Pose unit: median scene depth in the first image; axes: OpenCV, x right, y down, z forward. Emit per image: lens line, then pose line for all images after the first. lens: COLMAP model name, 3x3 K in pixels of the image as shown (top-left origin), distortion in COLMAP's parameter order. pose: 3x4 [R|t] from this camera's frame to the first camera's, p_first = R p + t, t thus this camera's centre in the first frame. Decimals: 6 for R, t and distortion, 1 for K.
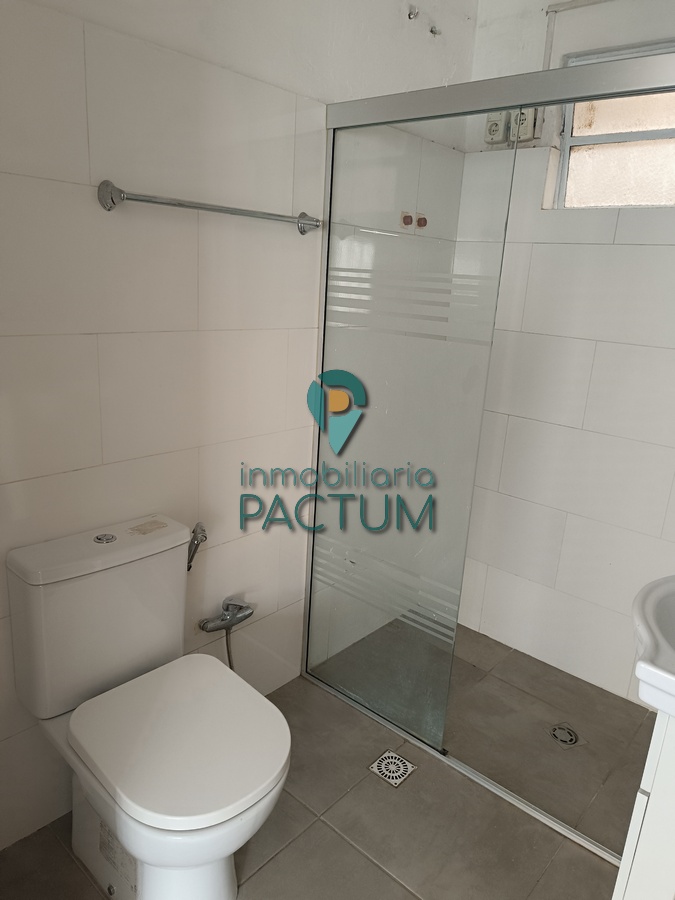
lens RADIAL K [[632.3, 0, 334.9], [0, 632.3, 450.2], [0, 0, 1]] dist [0.014678, -0.026031]
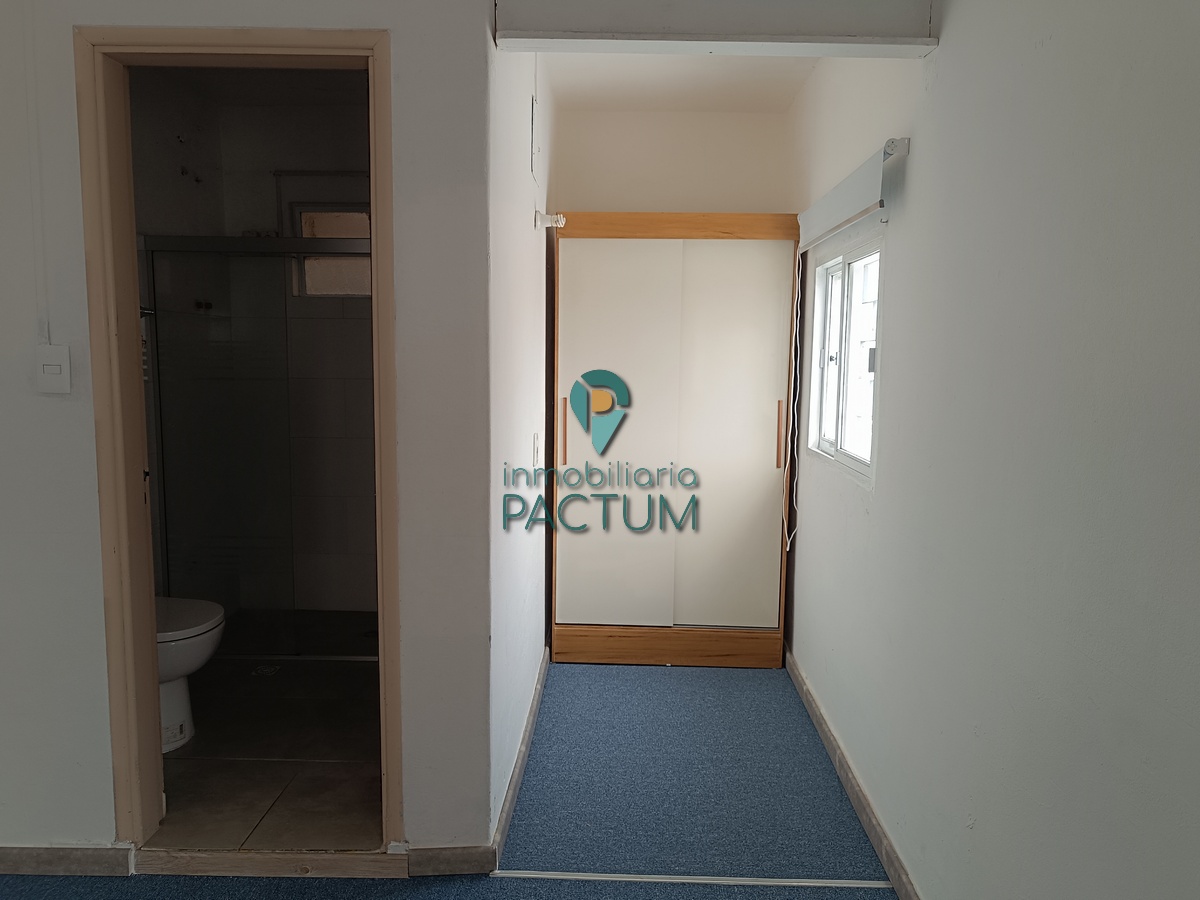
lens RADIAL K [[843.0, 0, 604.7], [0, 843.0, 442.7], [0, 0, 1]] dist [0.014678, -0.026031]
pose [[0.760347, -0.120361, 0.638268, -0.447074], [0.207730, 0.976130, -0.063389, 0.248275], [-0.615403, 0.180785, 0.767200, -0.964899]]
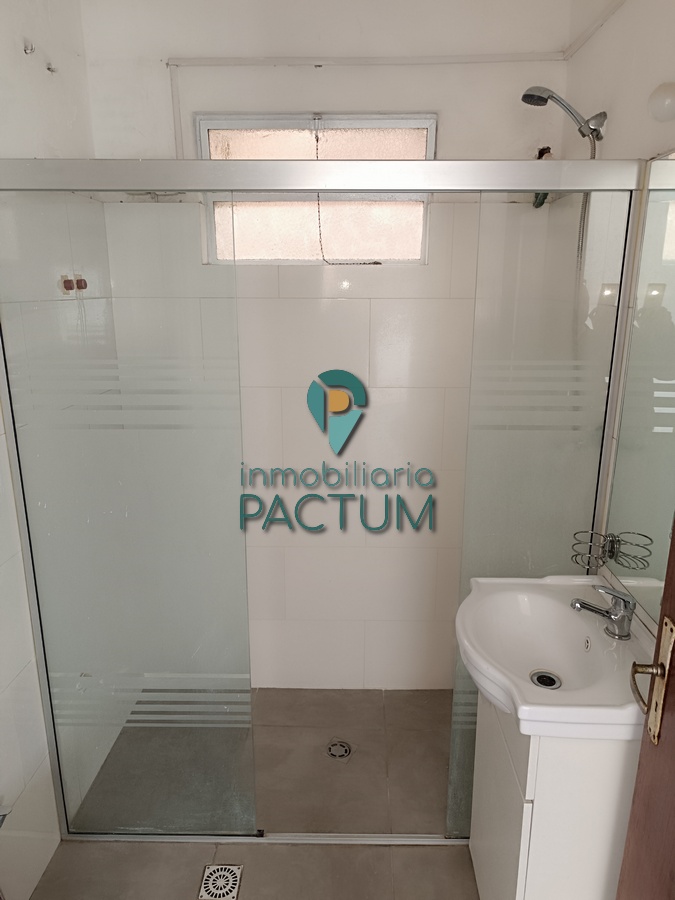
lens RADIAL K [[632.3, 0, 339.0], [0, 632.3, 443.4], [0, 0, 1]] dist [0.014678, -0.026031]
pose [[0.760346, -0.217146, 0.612145, -0.185897], [0.213040, 0.973698, 0.080782, -0.147307], [-0.613586, 0.068989, 0.786608, 0.110355]]
